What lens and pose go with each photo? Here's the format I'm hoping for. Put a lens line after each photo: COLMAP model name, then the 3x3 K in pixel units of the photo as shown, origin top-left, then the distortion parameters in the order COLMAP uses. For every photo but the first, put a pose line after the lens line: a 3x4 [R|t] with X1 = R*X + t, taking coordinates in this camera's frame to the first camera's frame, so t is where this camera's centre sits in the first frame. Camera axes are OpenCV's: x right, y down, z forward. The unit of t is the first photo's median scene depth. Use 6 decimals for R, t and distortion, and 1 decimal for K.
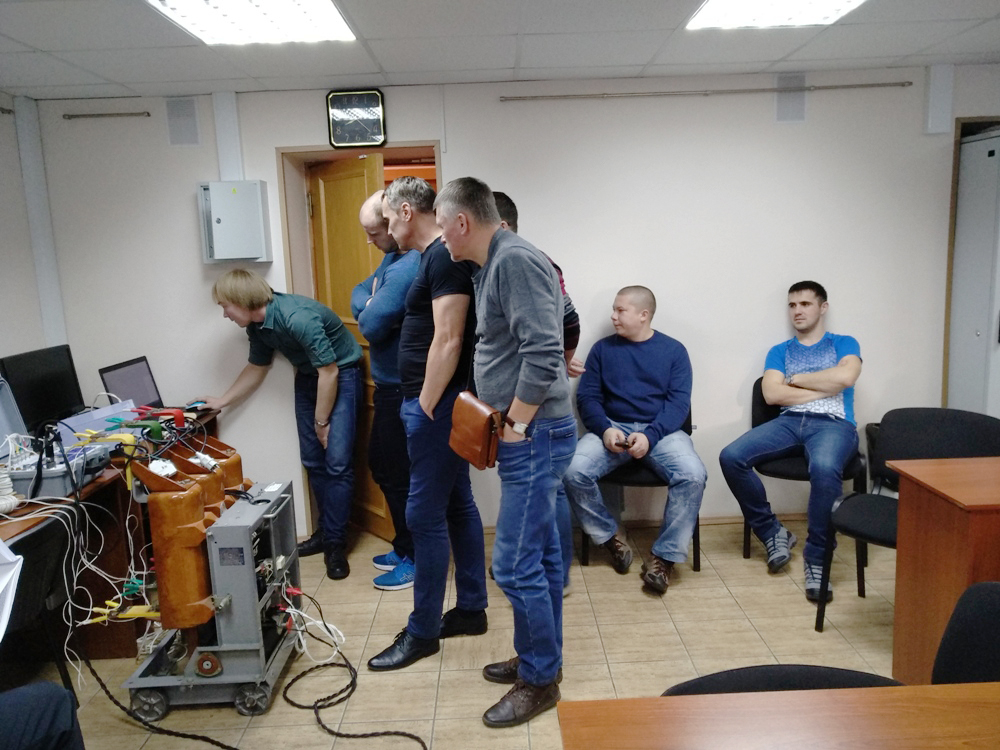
lens RADIAL K [[796.4, 0, 500.0], [0, 796.4, 375.0], [0, 0, 1]] dist [-0.008314, 0.012459]
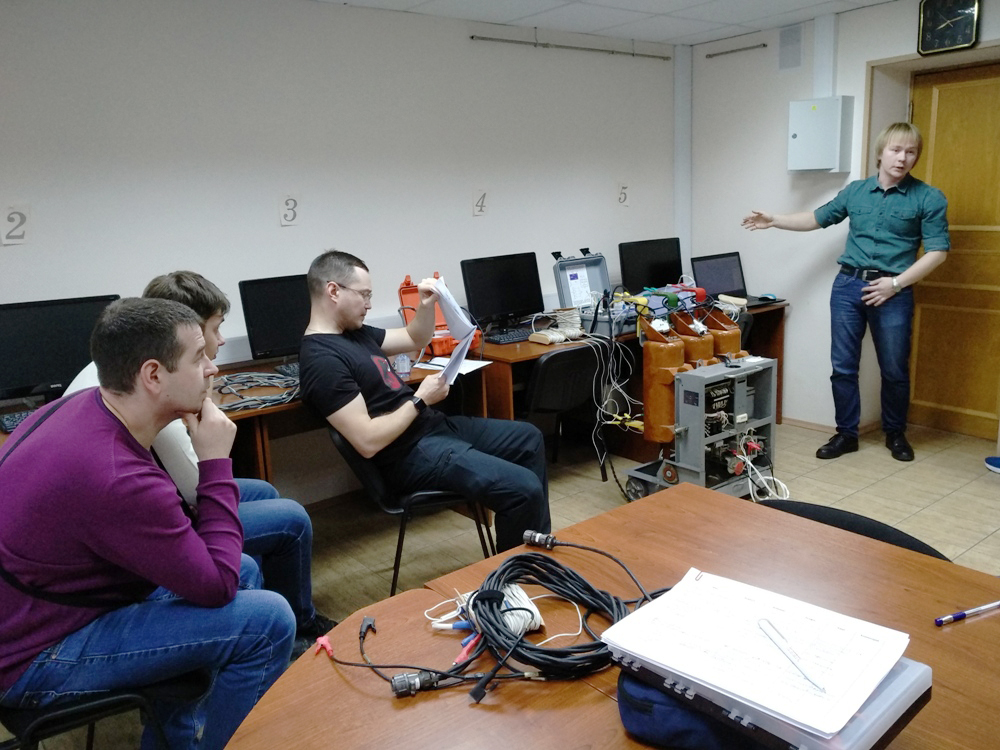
lens RADIAL K [[796.4, 0, 500.0], [0, 796.4, 375.0], [0, 0, 1]] dist [-0.008314, 0.012459]
pose [[0.615775, 0.185363, -0.765808, 0.446715], [-0.102497, 0.982520, 0.155402, 0.014027], [0.781227, -0.017199, 0.624010, -0.076331]]
